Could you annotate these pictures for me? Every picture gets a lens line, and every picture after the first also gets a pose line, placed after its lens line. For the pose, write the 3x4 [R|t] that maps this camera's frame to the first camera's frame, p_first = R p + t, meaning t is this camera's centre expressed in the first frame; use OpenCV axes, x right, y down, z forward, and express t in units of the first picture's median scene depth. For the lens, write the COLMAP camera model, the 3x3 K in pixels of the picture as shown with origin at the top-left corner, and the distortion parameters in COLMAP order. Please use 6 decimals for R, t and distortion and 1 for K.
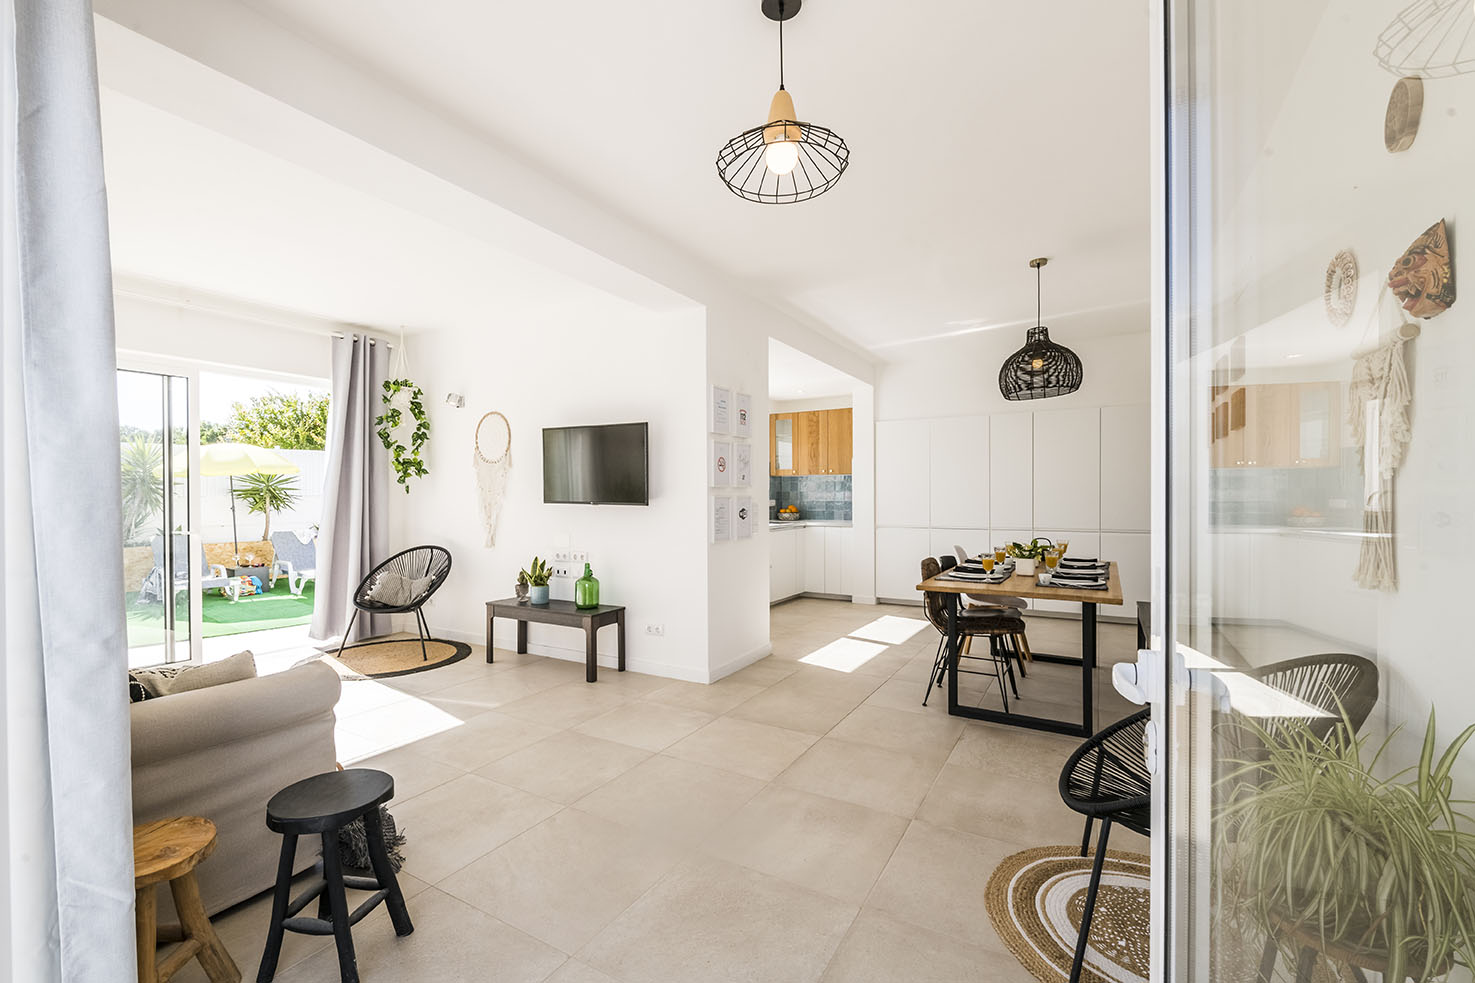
lens RADIAL K [[634.2, 0, 716.4], [0, 634.2, 499.0], [0, 0, 1]] dist [0.003848, -0.004560]
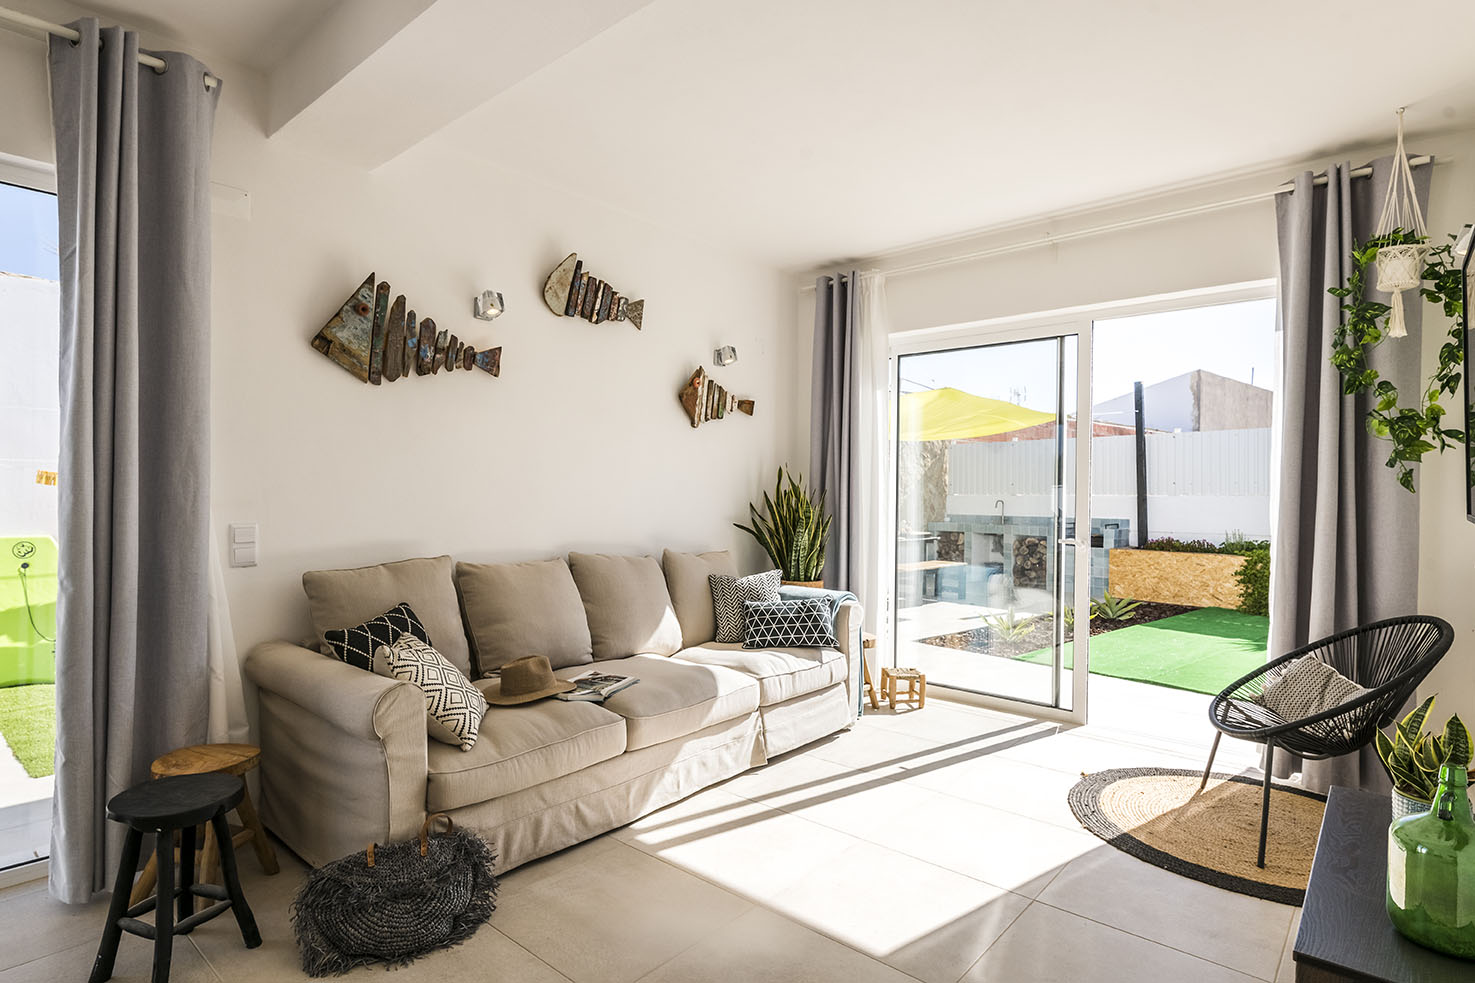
lens RADIAL K [[775.3, 0, 708.5], [0, 775.3, 497.2], [0, 0, 1]] dist [-0.001604, -0.000956]
pose [[-0.188003, 0.009194, -0.982125, 0.141495], [-0.012381, 0.999855, 0.011730, -0.004298], [0.982090, 0.014365, -0.187862, 0.722748]]
